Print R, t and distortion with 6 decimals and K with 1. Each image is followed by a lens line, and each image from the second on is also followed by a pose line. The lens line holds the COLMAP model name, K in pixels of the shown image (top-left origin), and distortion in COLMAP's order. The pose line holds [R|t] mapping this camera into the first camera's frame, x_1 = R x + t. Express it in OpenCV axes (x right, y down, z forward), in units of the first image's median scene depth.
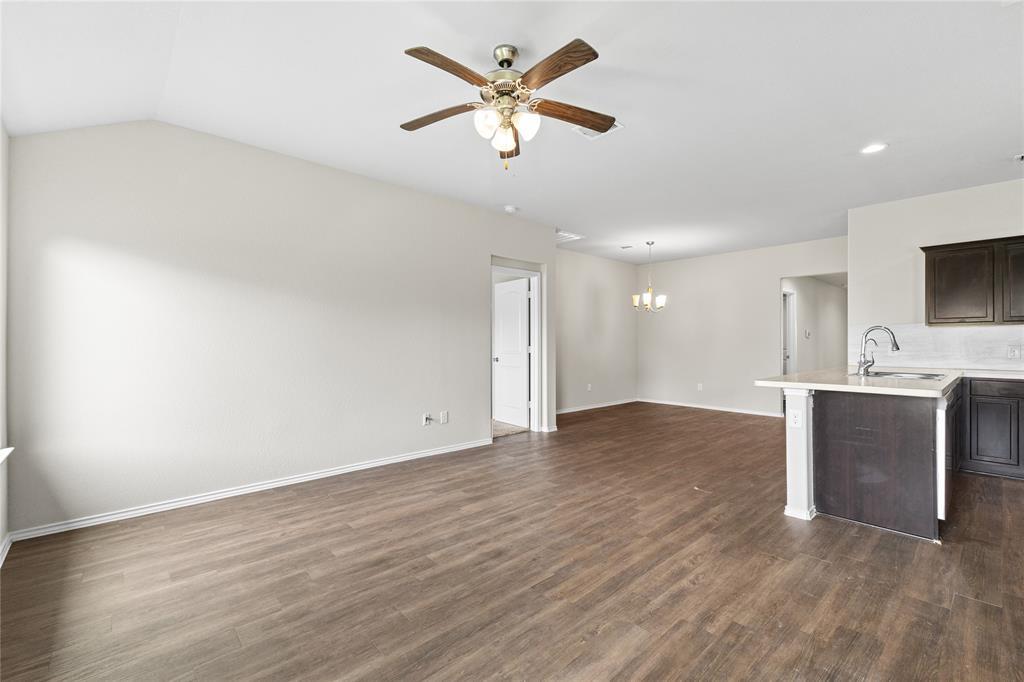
lens RADIAL K [[442.4, 0, 512.2], [0, 442.4, 339.6], [0, 0, 1]] dist [0.008720, -0.000088]
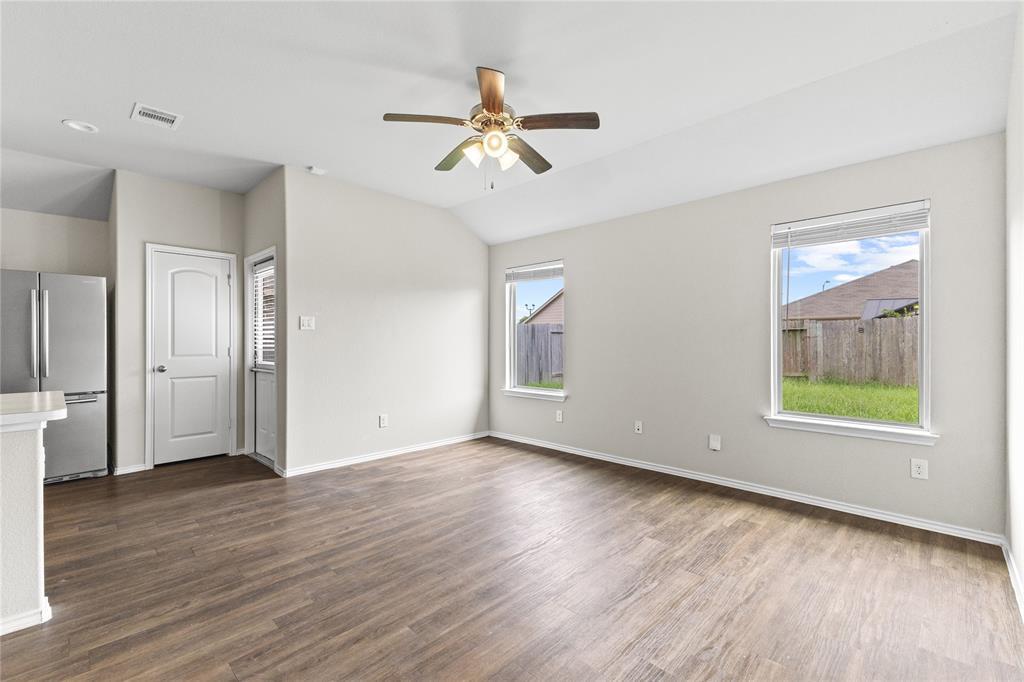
lens RADIAL K [[442.4, 0, 512.2], [0, 442.4, 339.6], [0, 0, 1]] dist [0.008720, -0.000088]
pose [[-0.998479, 0.000544, -0.055136, -0.000806], [0.000911, 0.999978, -0.006626, 0.006397], [0.055131, -0.006666, -0.998457, 1.812305]]
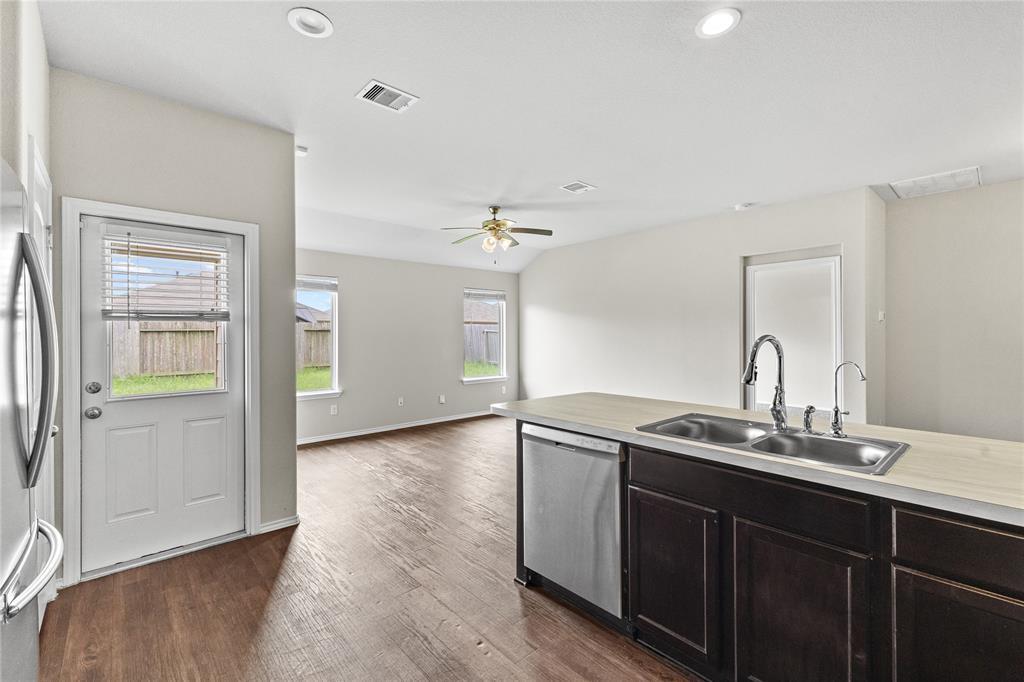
lens RADIAL K [[443.3, 0, 514.1], [0, 443.3, 334.4], [0, 0, 1]] dist [0.008446, 0.000028]
pose [[-0.013010, -0.001634, -0.999914, 1.747330], [0.007275, 0.999972, -0.001729, -0.043709], [0.999889, -0.007297, -0.012998, 0.947335]]
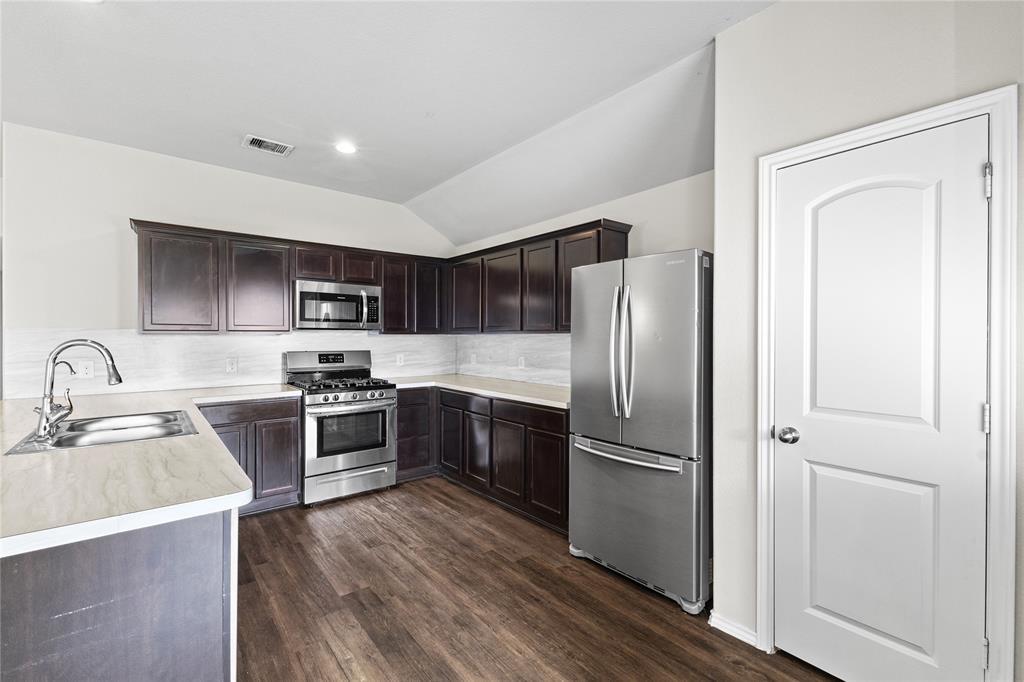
lens RADIAL K [[442.4, 0, 512.2], [0, 442.4, 339.6], [0, 0, 1]] dist [0.008720, -0.000088]
pose [[0.057828, -0.006365, 0.998306, 0.428240], [-0.006250, 0.999958, 0.006738, -0.048754], [-0.998307, -0.006629, 0.057786, 0.605887]]
